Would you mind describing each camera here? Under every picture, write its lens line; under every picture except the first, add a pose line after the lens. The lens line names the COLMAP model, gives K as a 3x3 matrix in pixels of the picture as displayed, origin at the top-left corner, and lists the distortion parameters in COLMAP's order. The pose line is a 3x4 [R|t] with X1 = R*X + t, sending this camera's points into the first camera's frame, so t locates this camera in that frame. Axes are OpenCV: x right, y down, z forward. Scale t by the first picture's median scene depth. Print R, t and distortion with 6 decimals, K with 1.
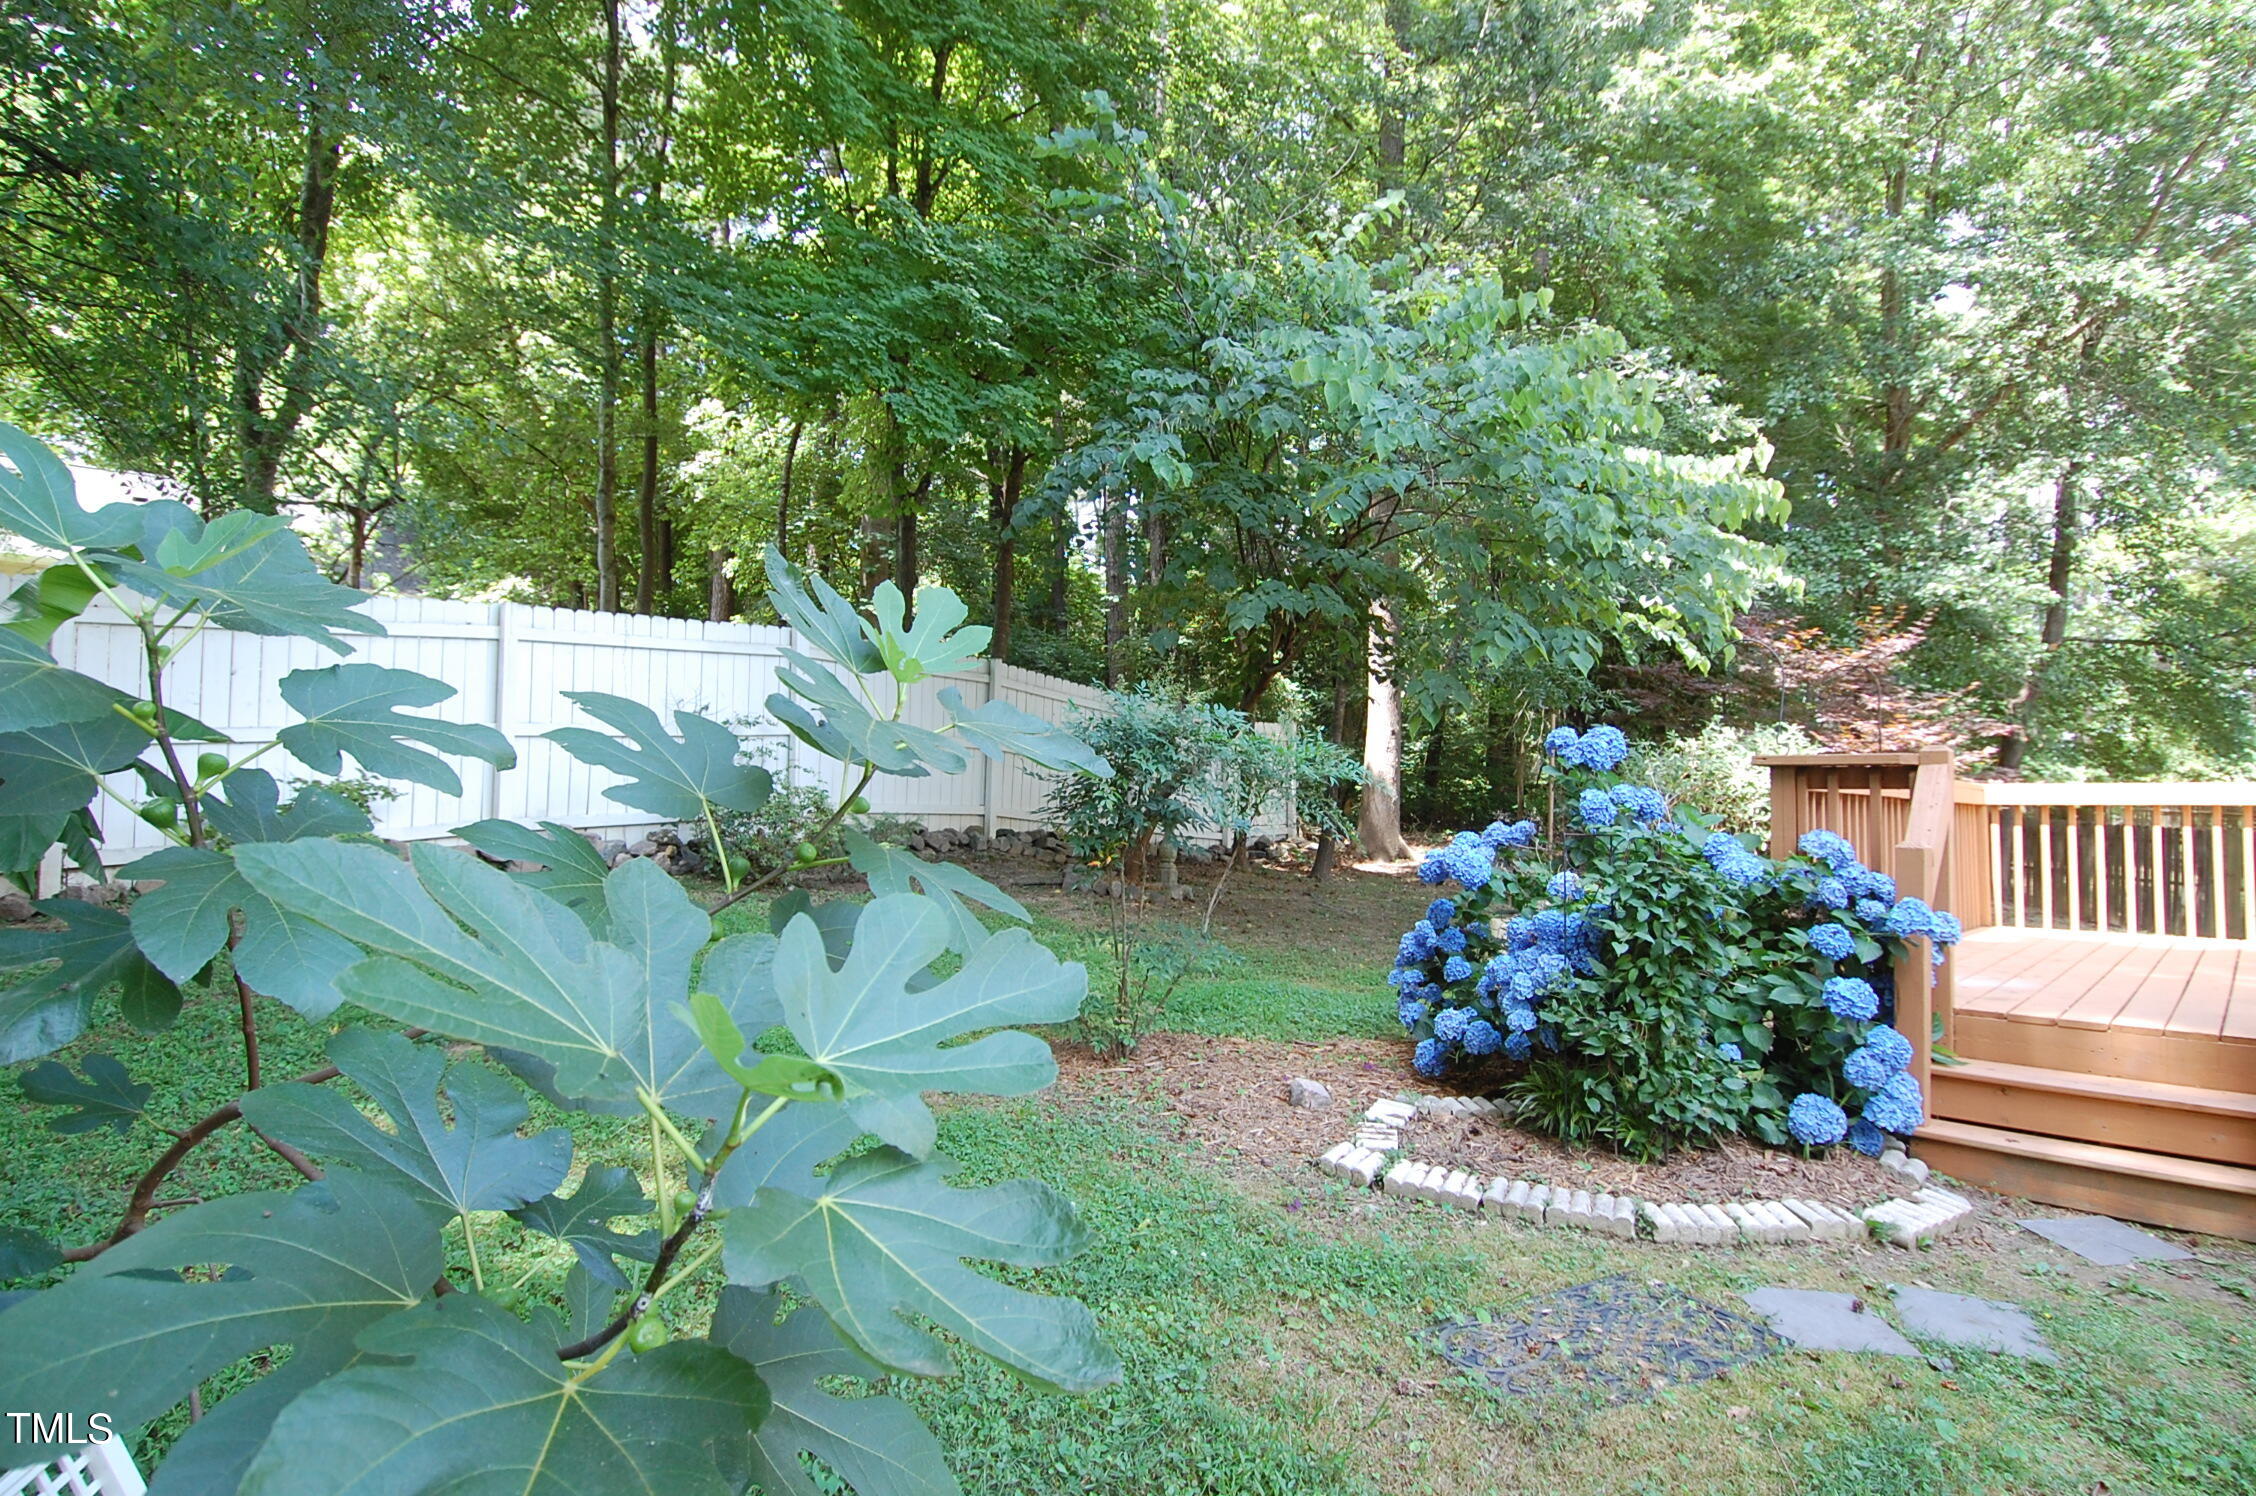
lens RADIAL K [[1170.7, 0, 1138.0], [0, 1170.7, 751.1], [0, 0, 1]] dist [0.050673, -0.053258]
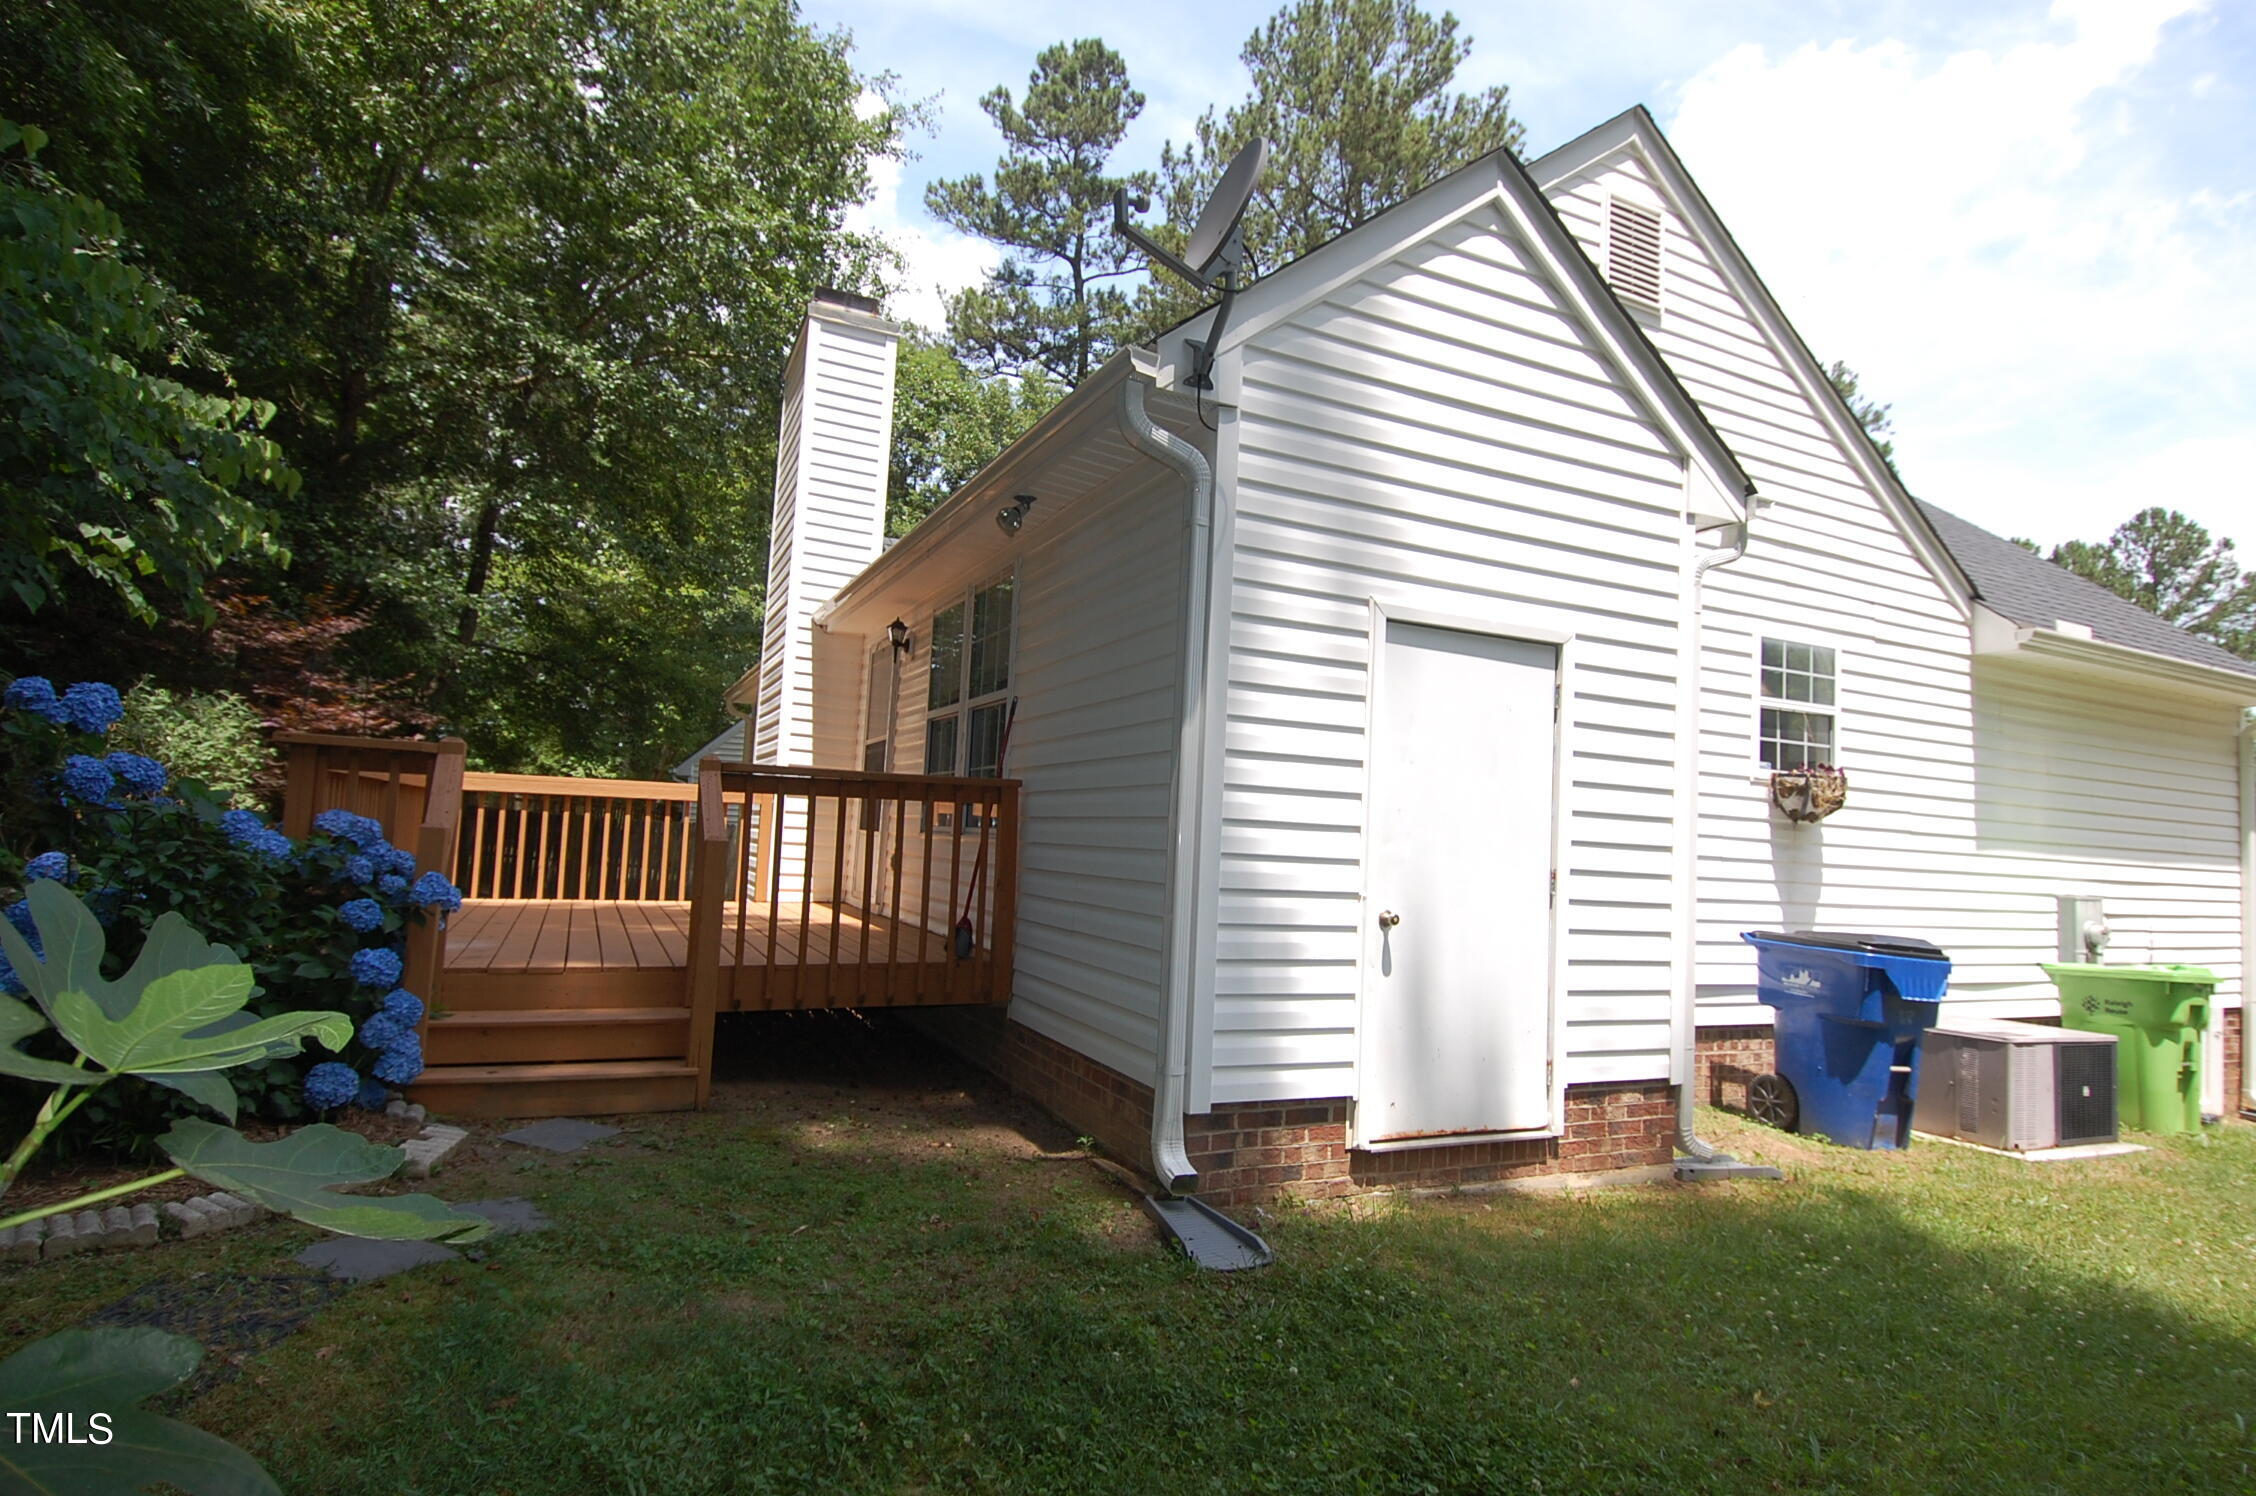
lens RADIAL K [[1170.7, 0, 1138.0], [0, 1170.7, 751.1], [0, 0, 1]] dist [0.050673, -0.053258]
pose [[0.357269, 0.069478, 0.931414, -0.160195], [-0.086470, 0.995407, -0.041084, -0.002055], [-0.929990, -0.065861, 0.361636, -0.021804]]
